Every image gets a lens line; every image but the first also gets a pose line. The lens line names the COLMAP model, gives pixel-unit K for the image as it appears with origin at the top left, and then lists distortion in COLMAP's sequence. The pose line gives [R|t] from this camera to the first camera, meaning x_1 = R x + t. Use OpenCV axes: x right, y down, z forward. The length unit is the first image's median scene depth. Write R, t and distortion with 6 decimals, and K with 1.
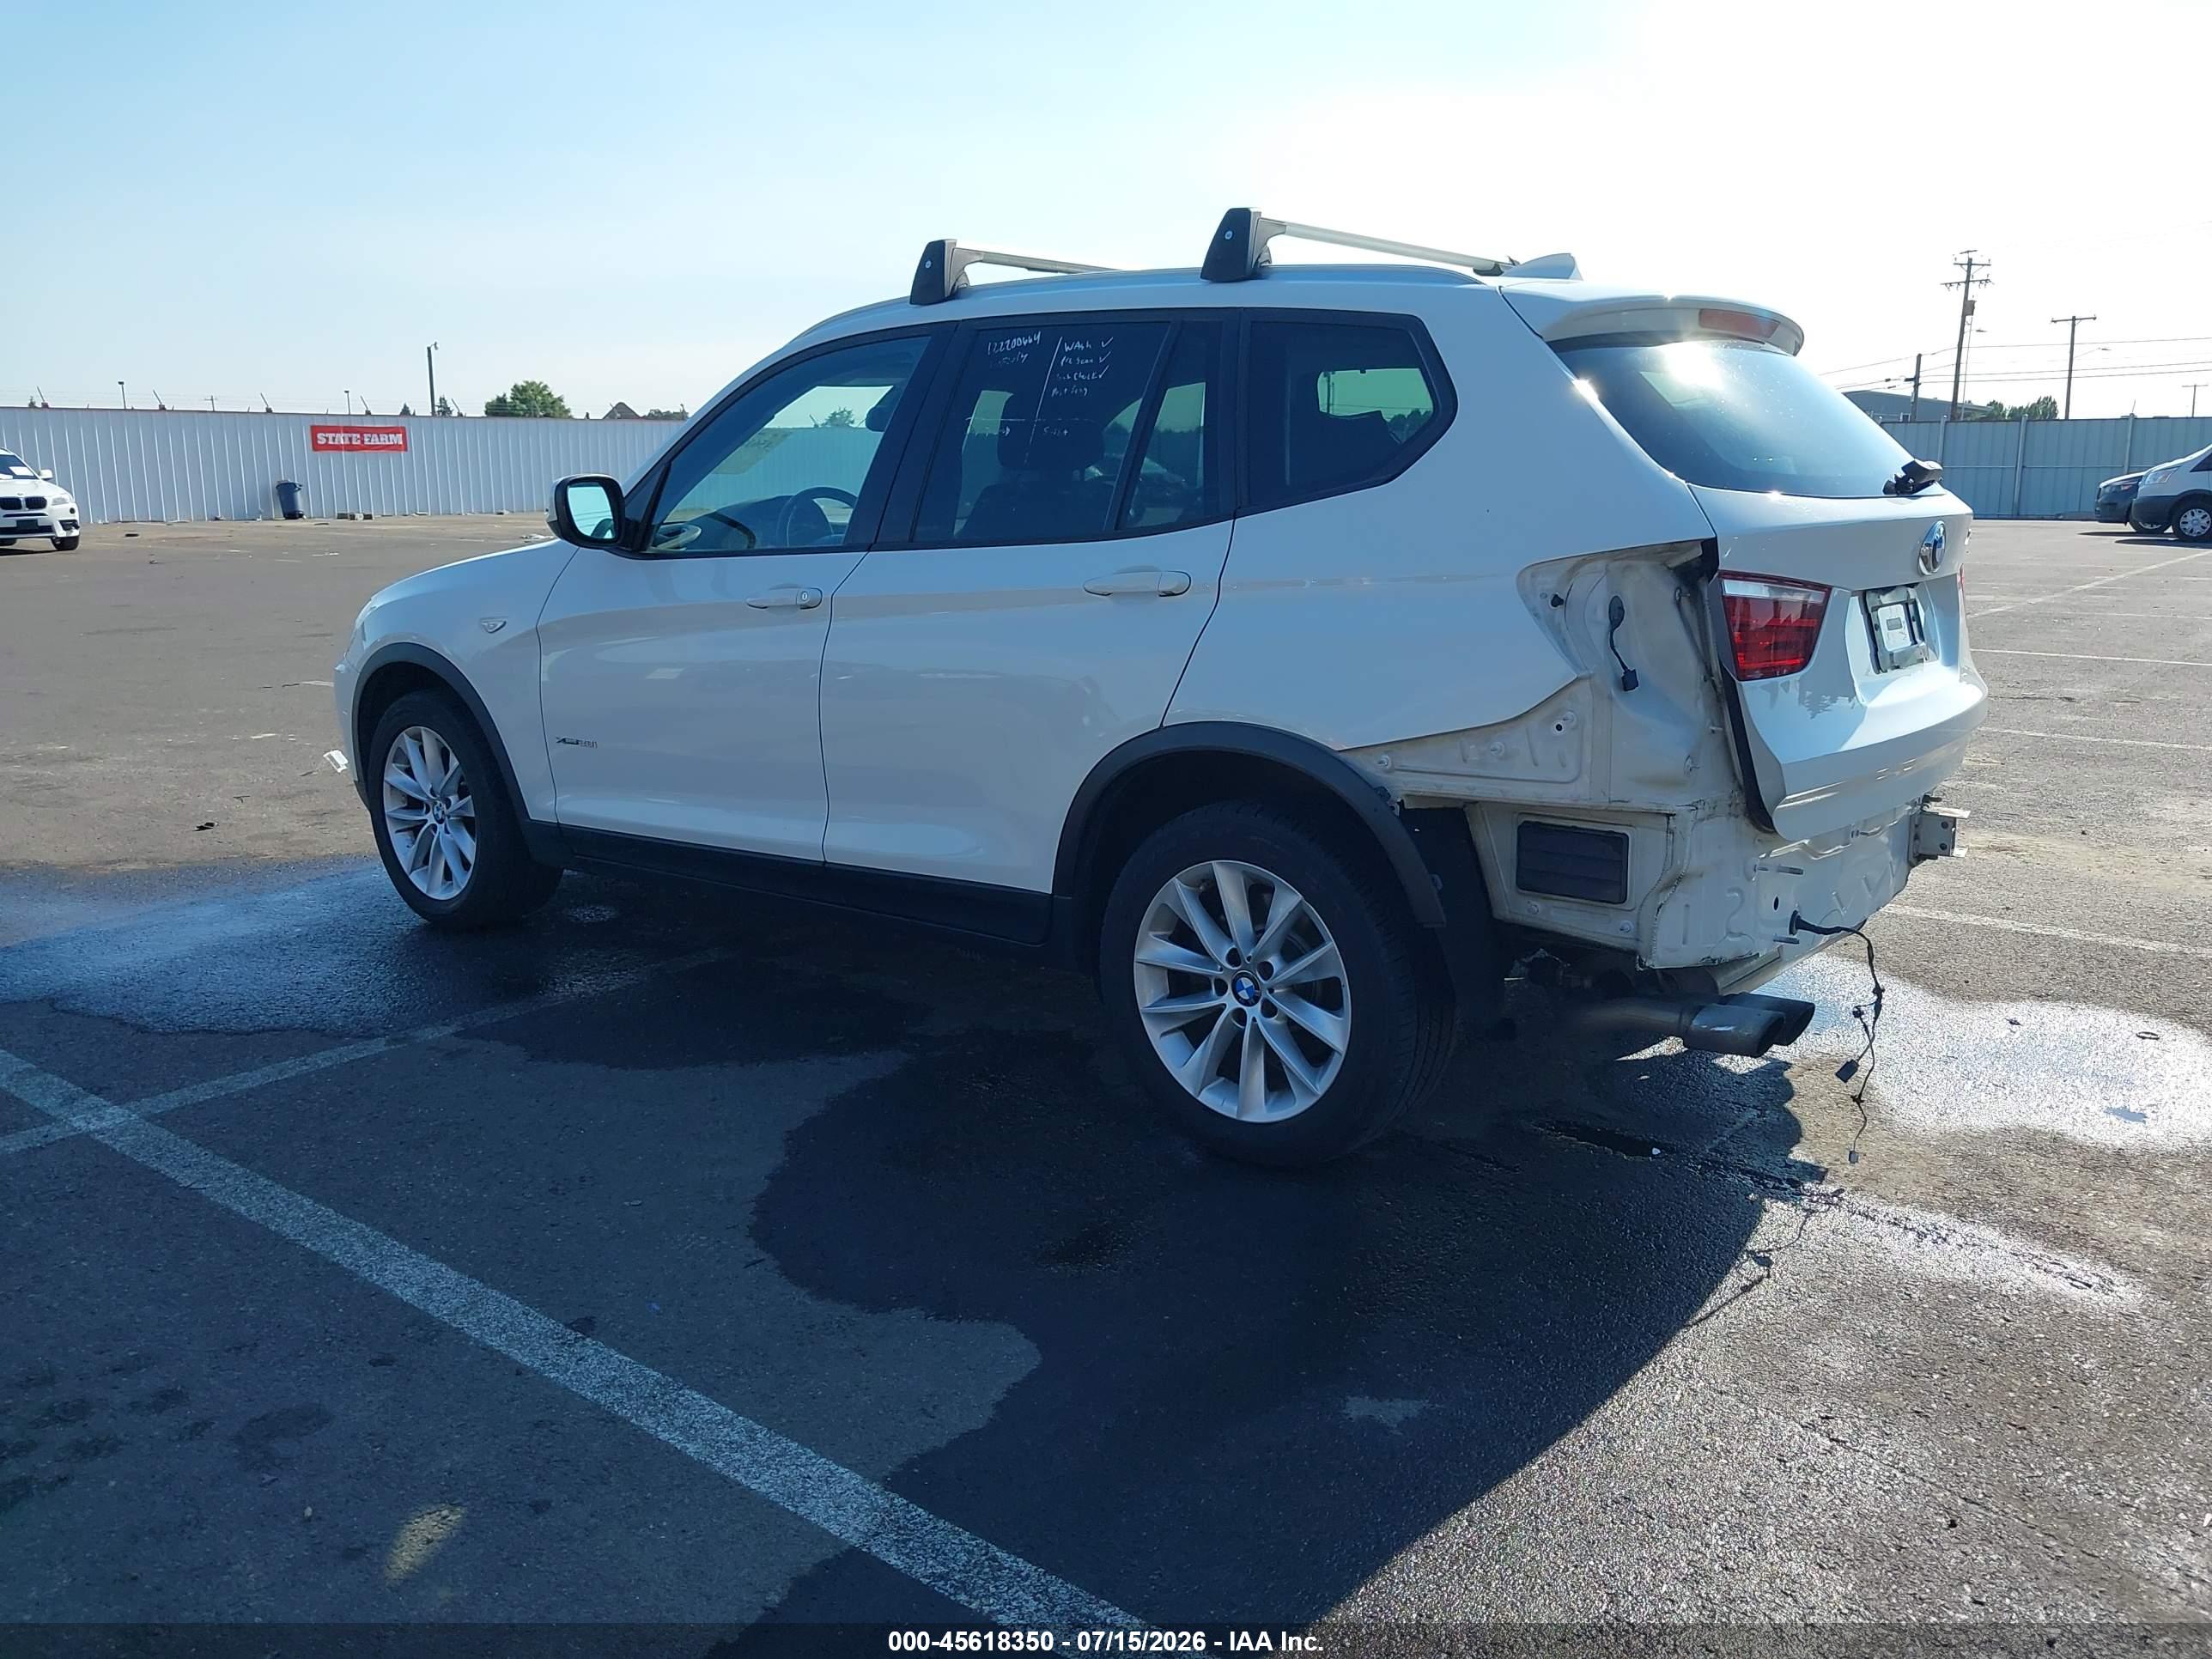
lens RADIAL K [[1776.1, 0, 1106.9], [0, 1776.1, 863.1], [0, 0, 1]] dist [-0.005344, 0.000260]
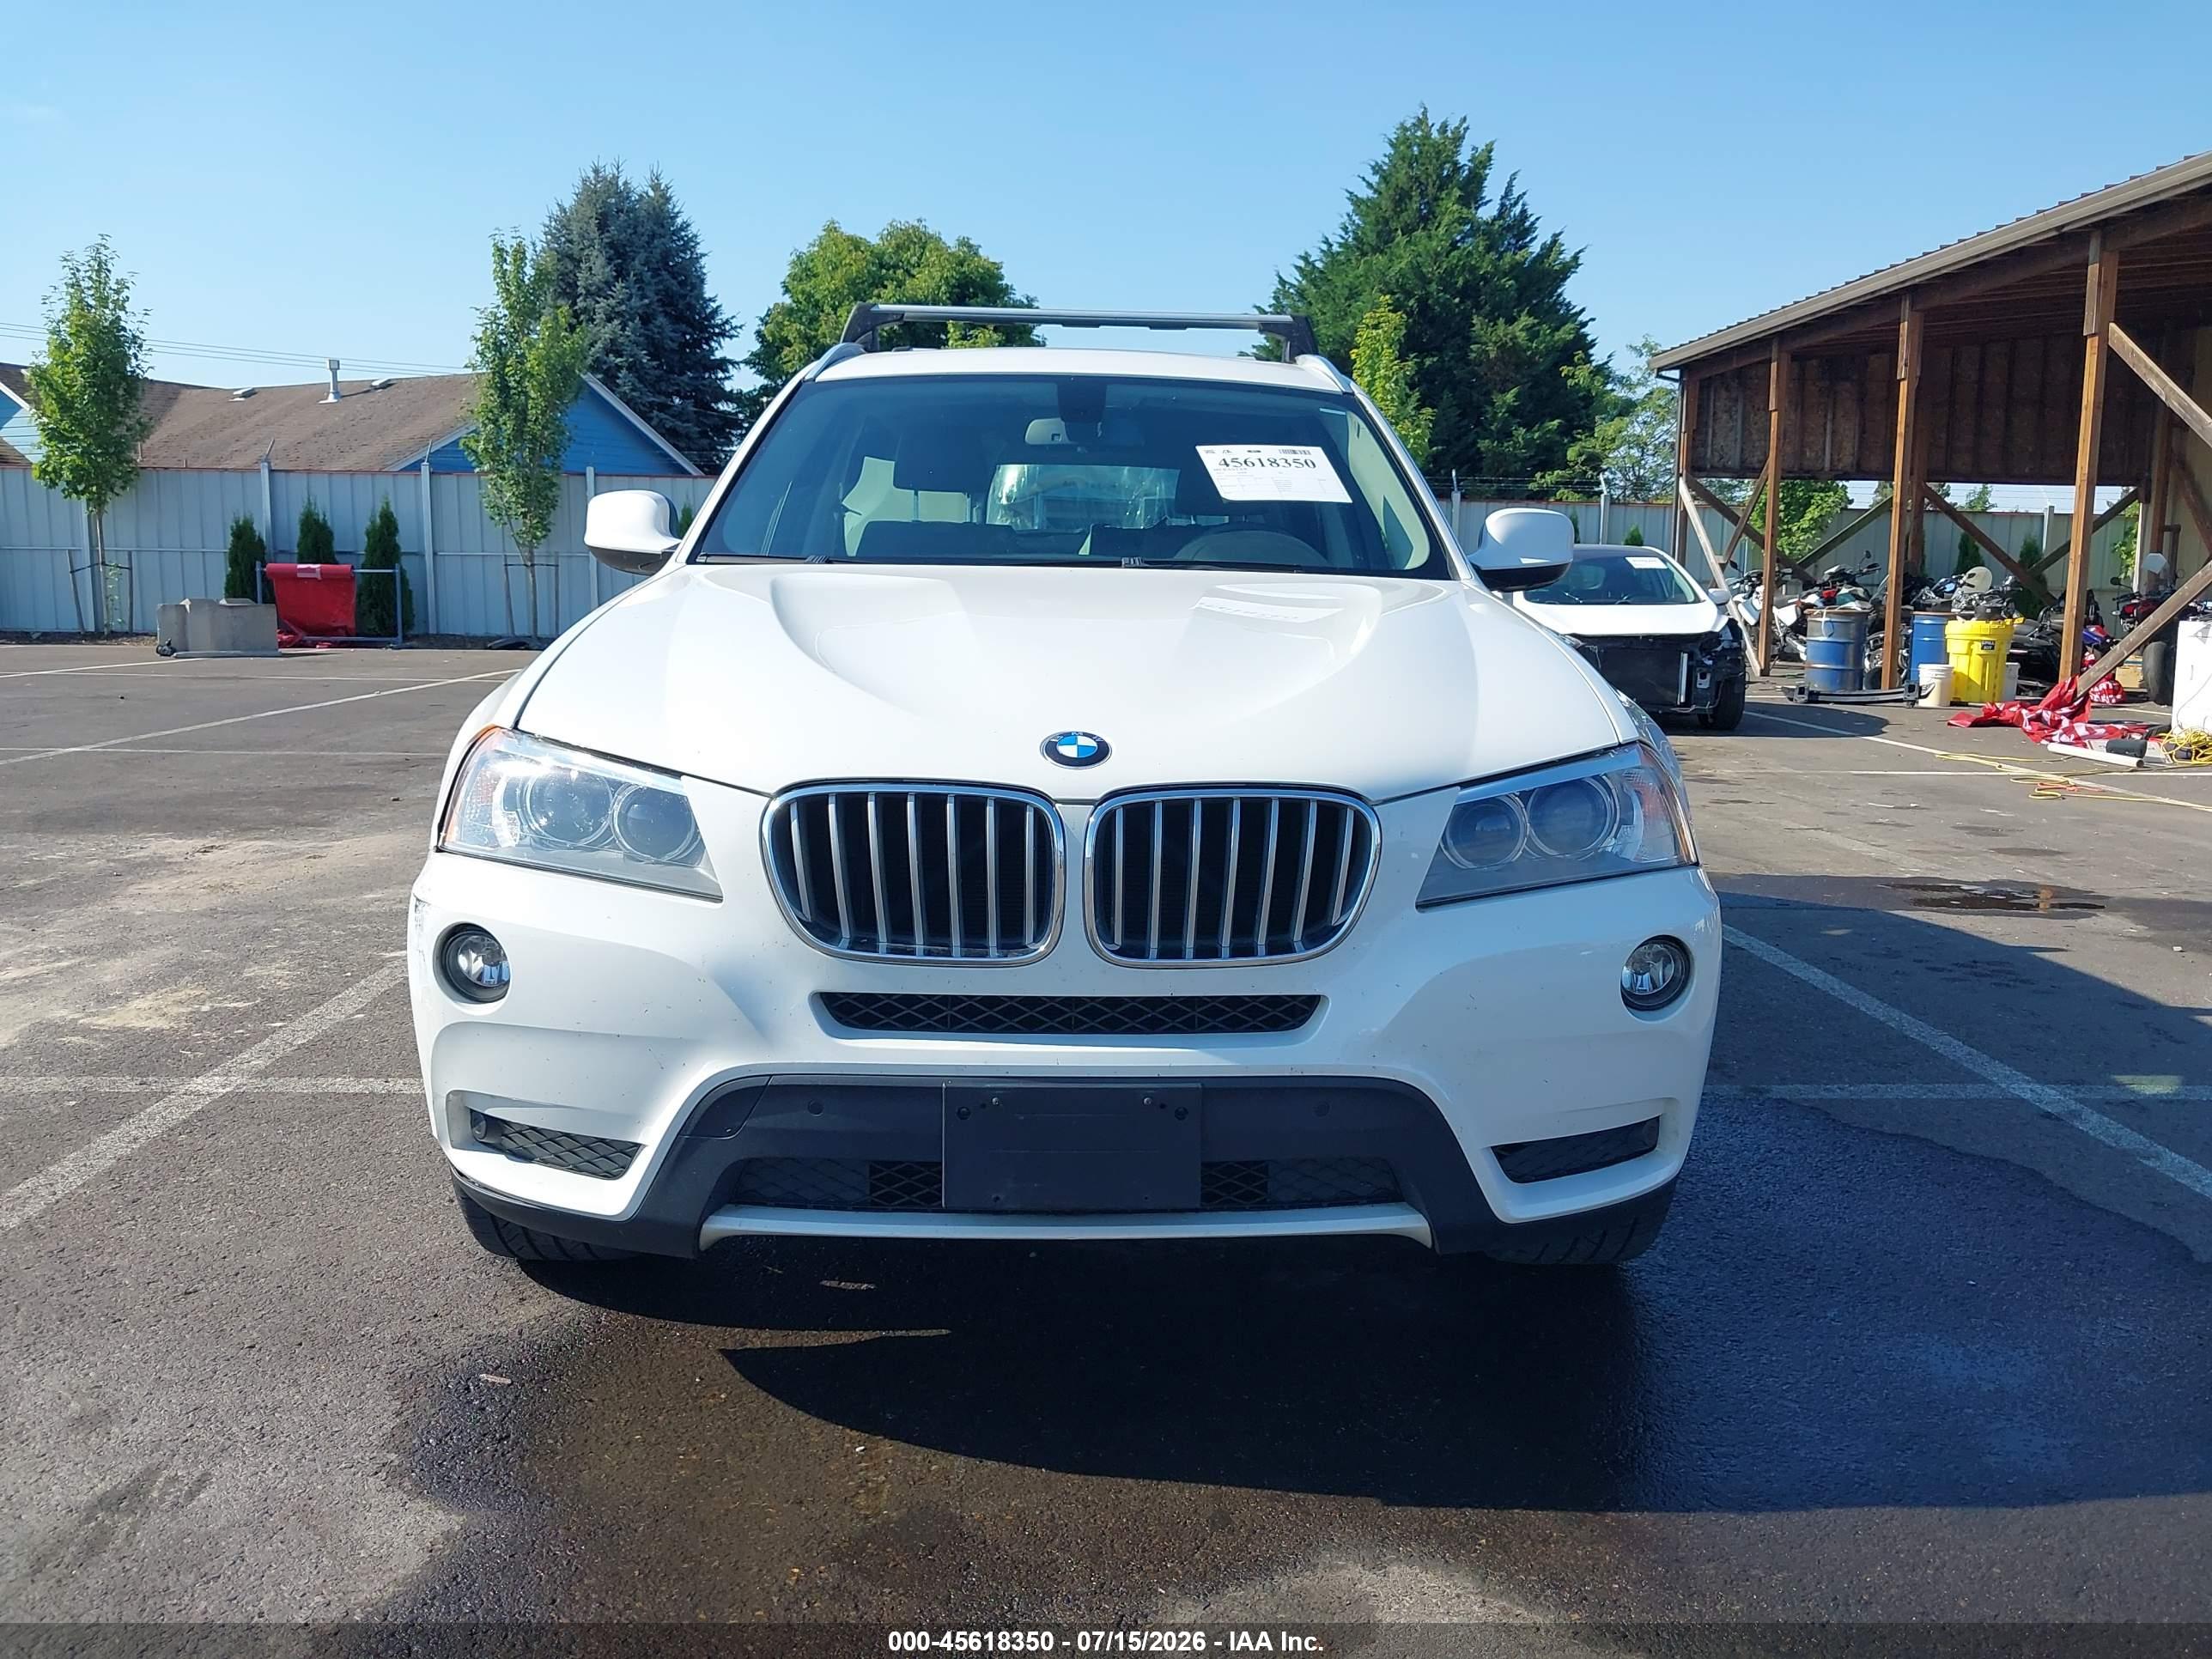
lens RADIAL K [[1747.8, 0, 1174.7], [0, 1747.8, 834.1], [0, 0, 1]] dist [-0.002479, 0.002166]
pose [[-0.675347, -0.111413, 0.729036, -0.694414], [0.150588, 0.946865, 0.284200, -0.280455], [-0.721963, 0.301717, -0.622685, 1.429668]]
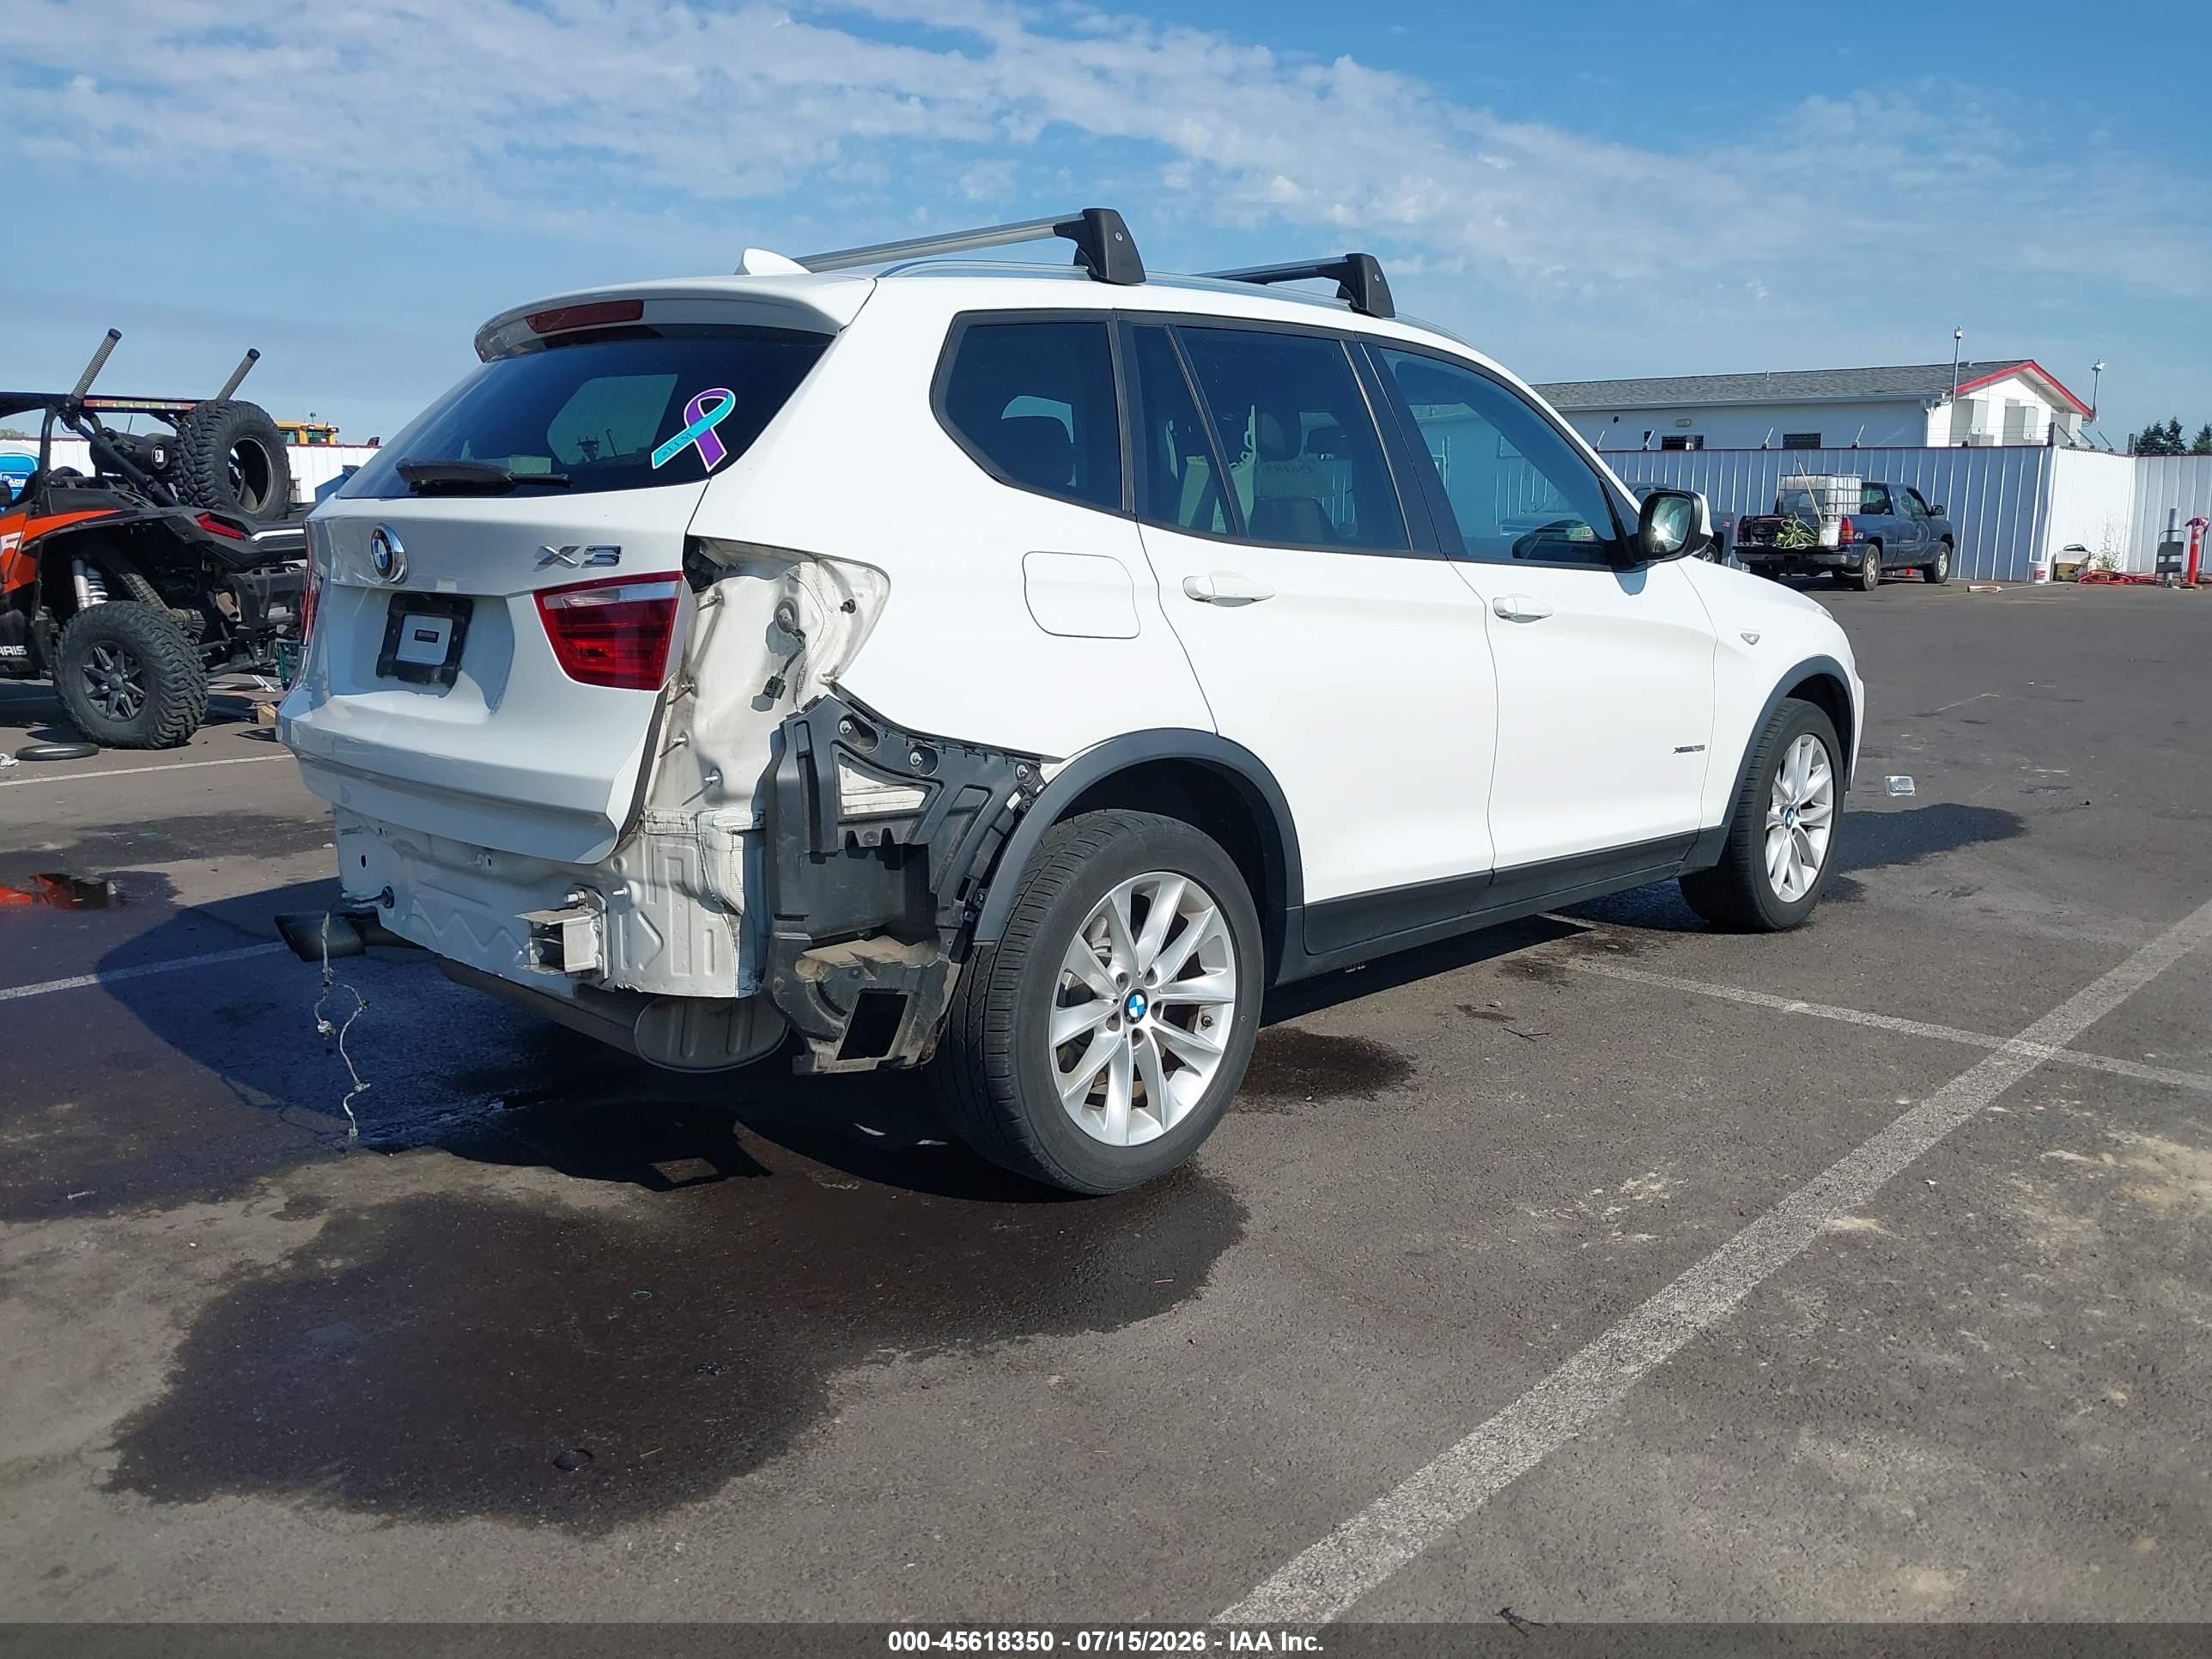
lens RADIAL K [[1728.0, 0, 1134.1], [0, 1728.0, 845.0], [0, 0, 1]] dist [0.002364, -0.001910]
pose [[-0.067501, 0.190497, -0.979364, 0.853229], [-0.222031, 0.954120, 0.200889, -0.189735], [0.972700, 0.231009, -0.022108, 0.906453]]
